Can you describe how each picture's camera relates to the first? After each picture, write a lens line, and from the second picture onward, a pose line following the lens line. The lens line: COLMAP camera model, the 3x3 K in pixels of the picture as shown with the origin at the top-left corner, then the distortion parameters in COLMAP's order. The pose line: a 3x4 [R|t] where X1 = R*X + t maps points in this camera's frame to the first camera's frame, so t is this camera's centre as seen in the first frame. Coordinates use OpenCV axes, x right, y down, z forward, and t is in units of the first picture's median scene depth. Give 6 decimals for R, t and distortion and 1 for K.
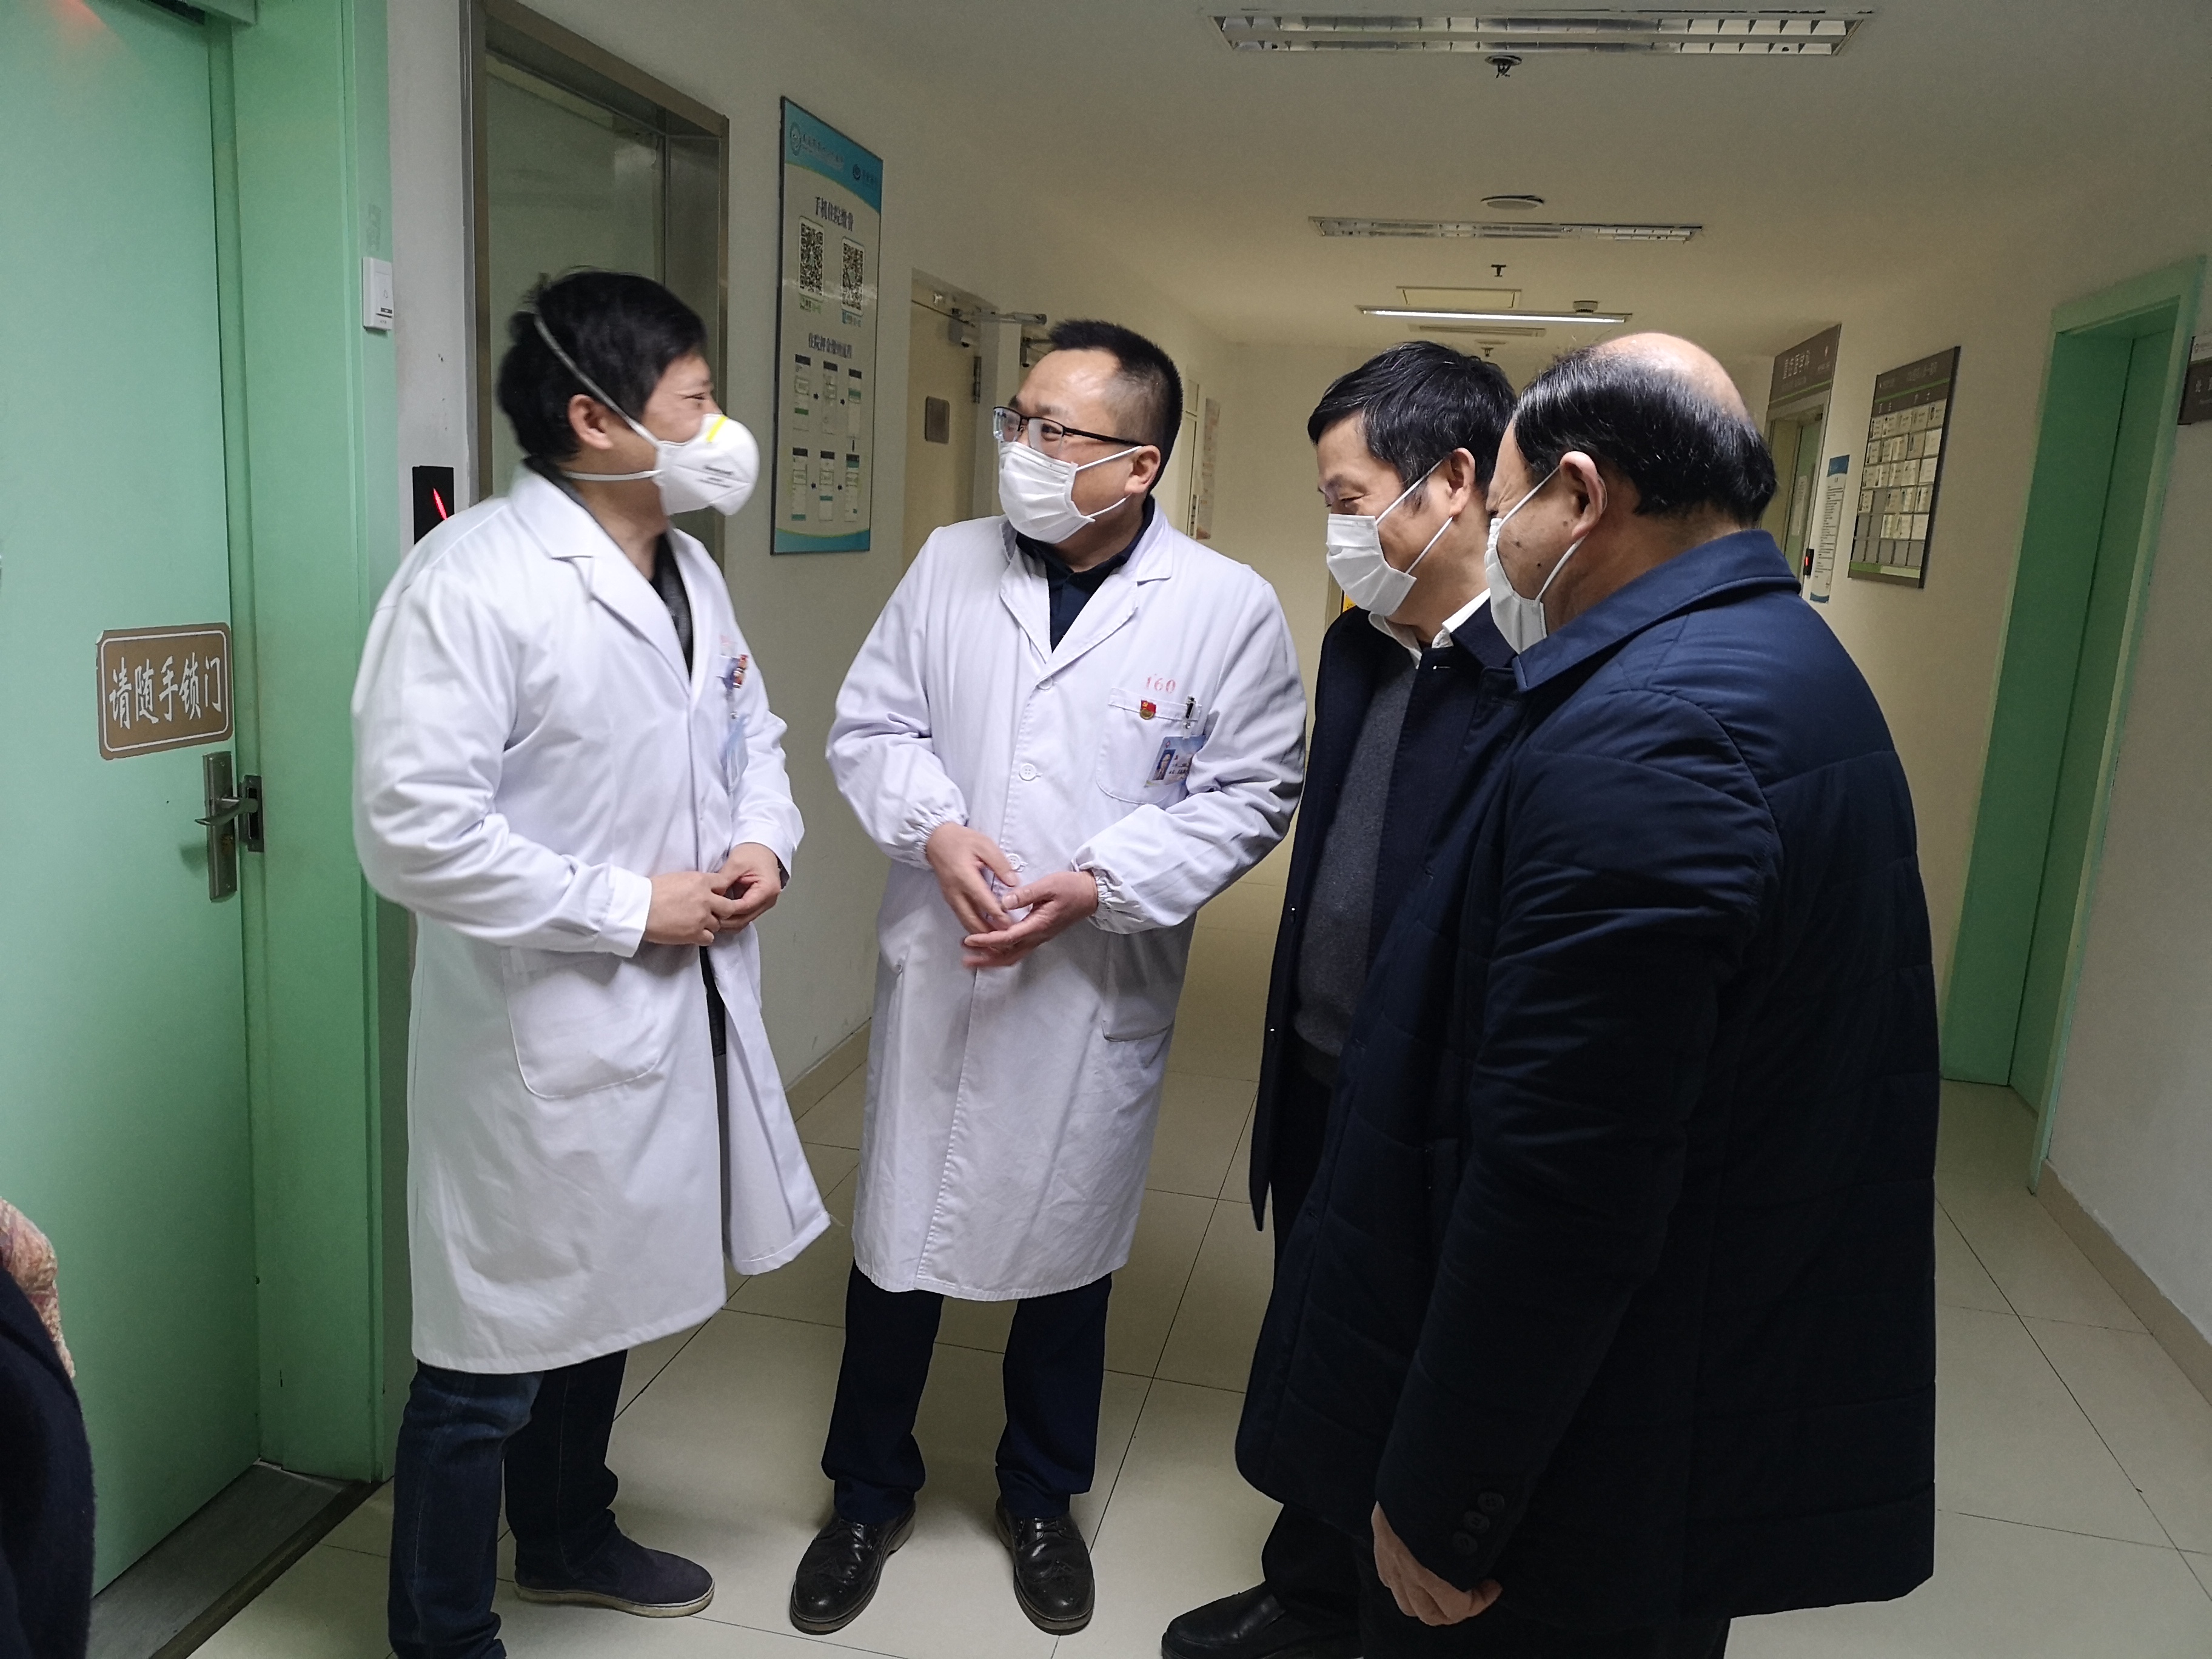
lens RADIAL K [[1731.8, 0, 1063.2], [0, 1731.8, 838.6], [0, 0, 1]] dist [0.050692, -0.074413]
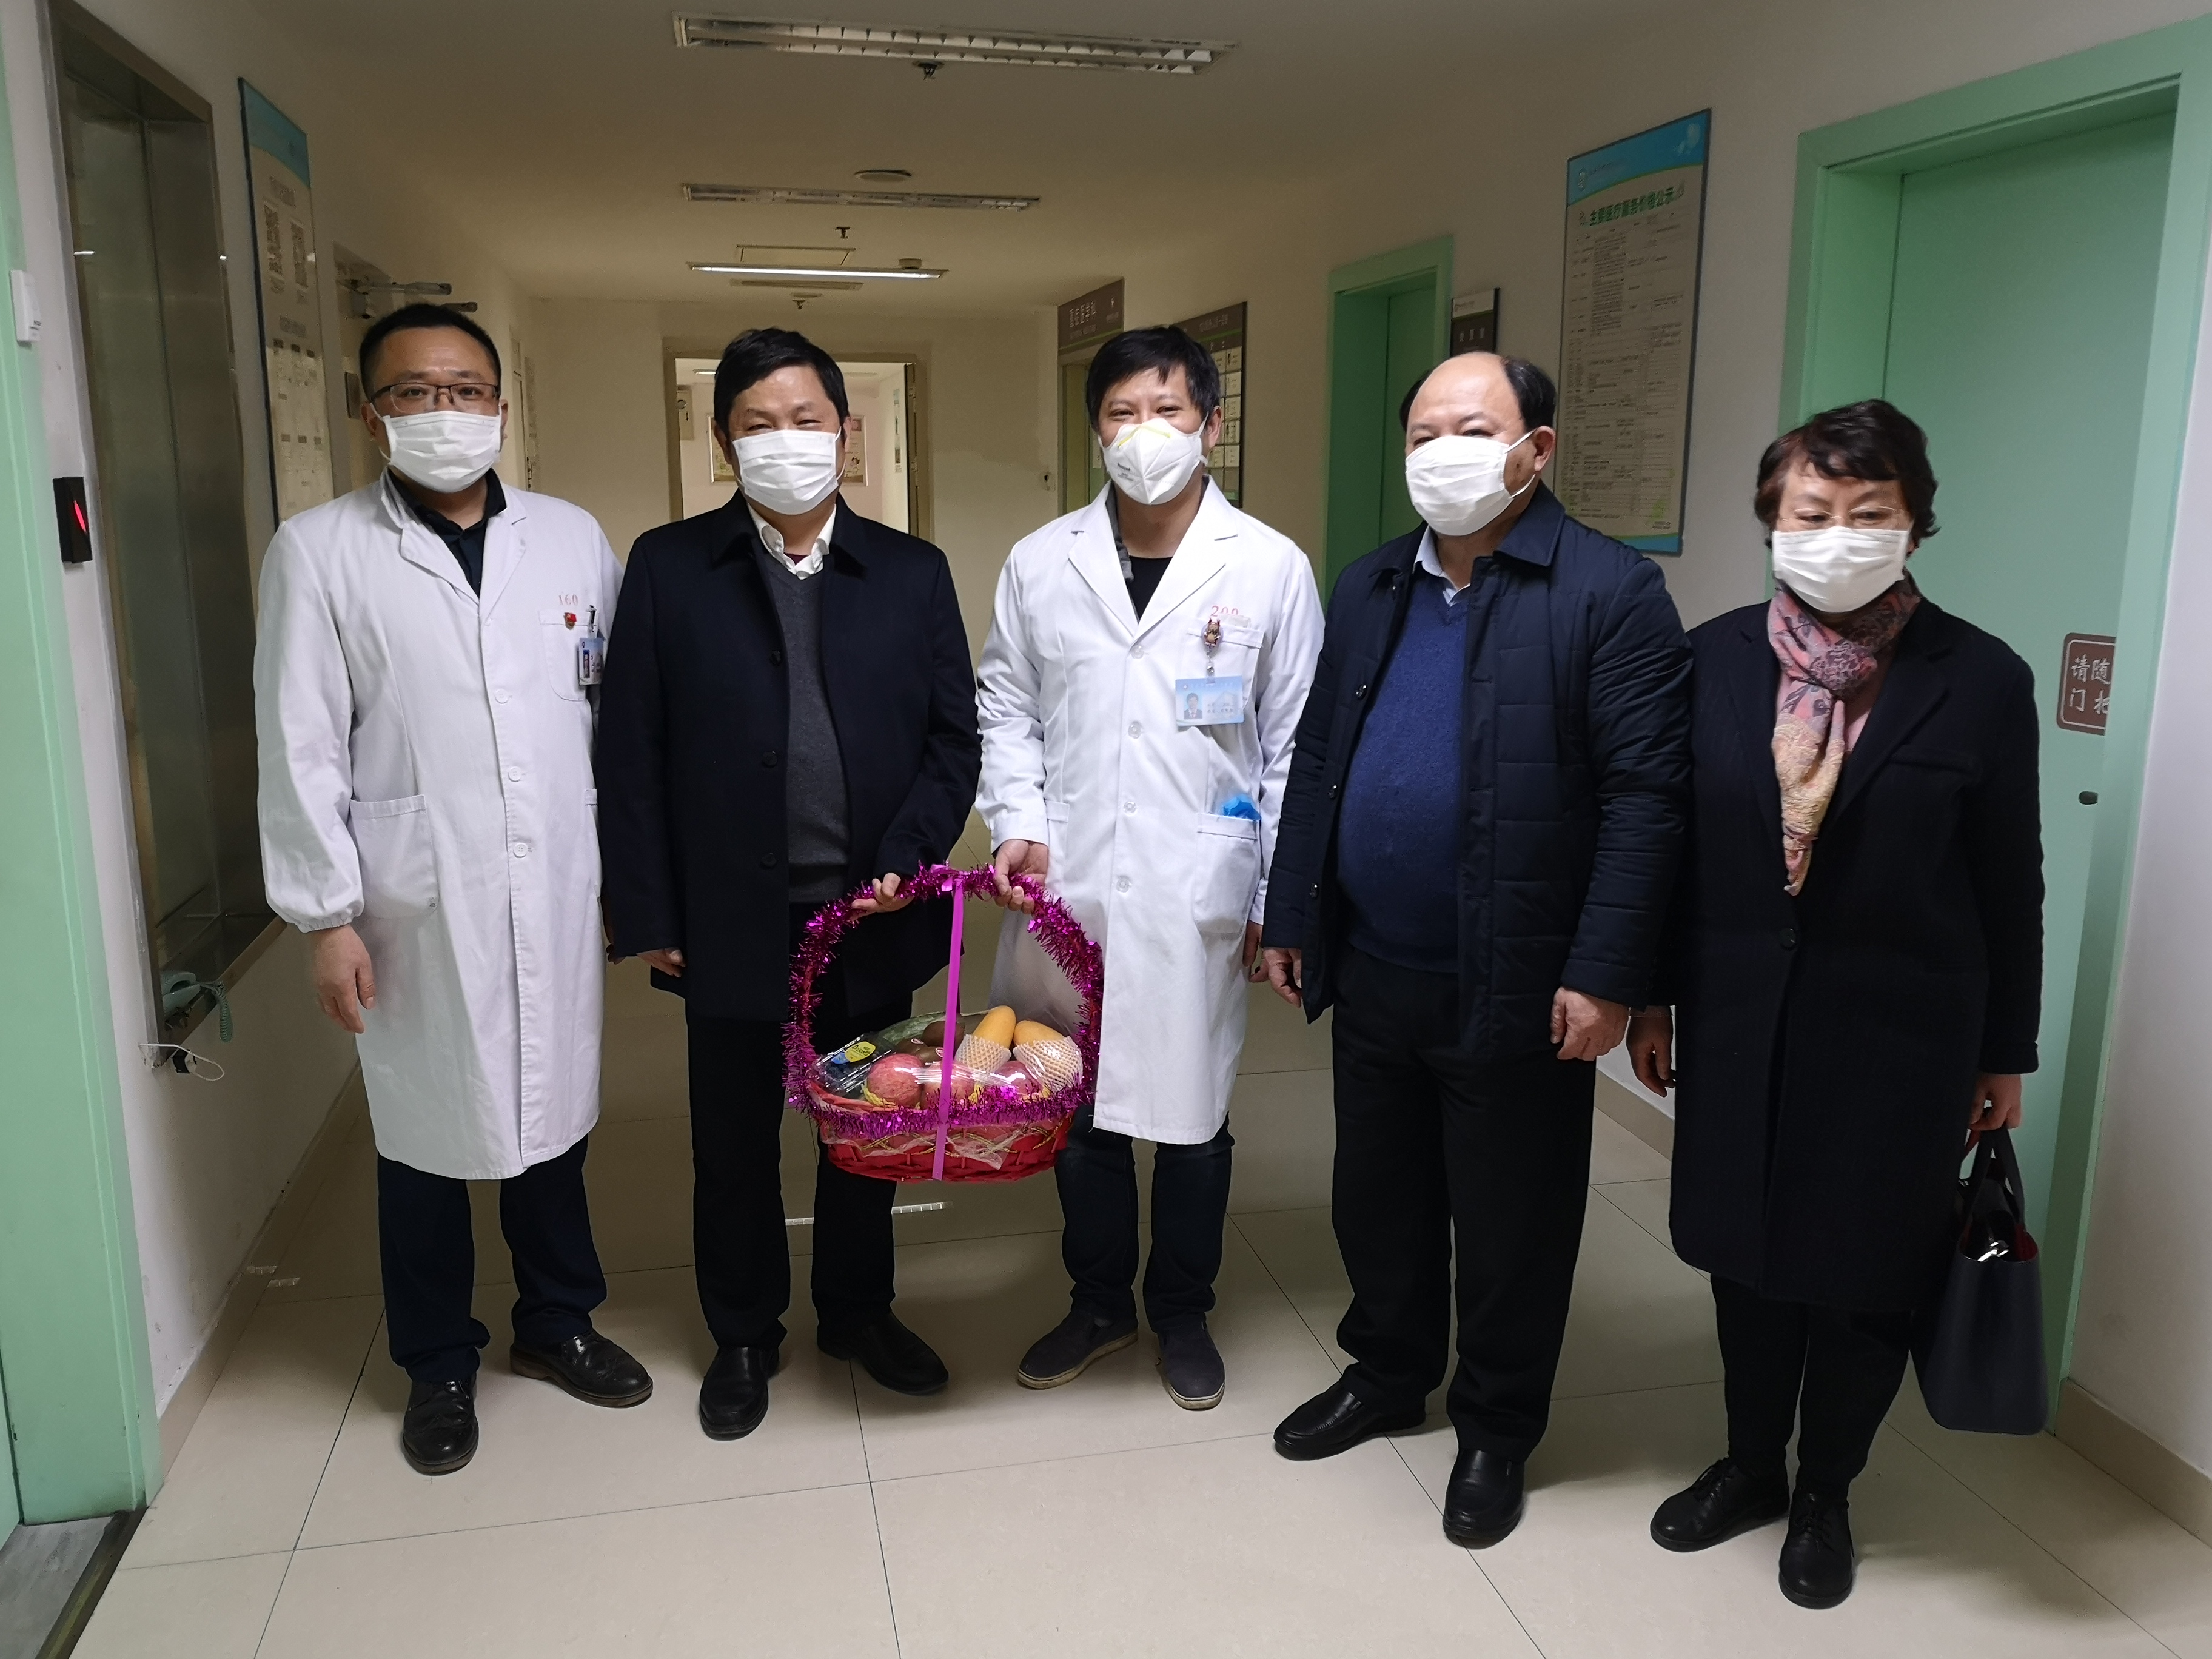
lens RADIAL K [[1799.0, 0, 1106.0], [0, 1799.0, 829.5], [0, 0, 1]] dist [0.005221, -0.046332]
pose [[0.901733, -0.135313, 0.410571, -0.178406], [0.127857, 0.990739, 0.045711, 0.006816], [-0.412954, 0.011275, 0.910682, -0.098422]]
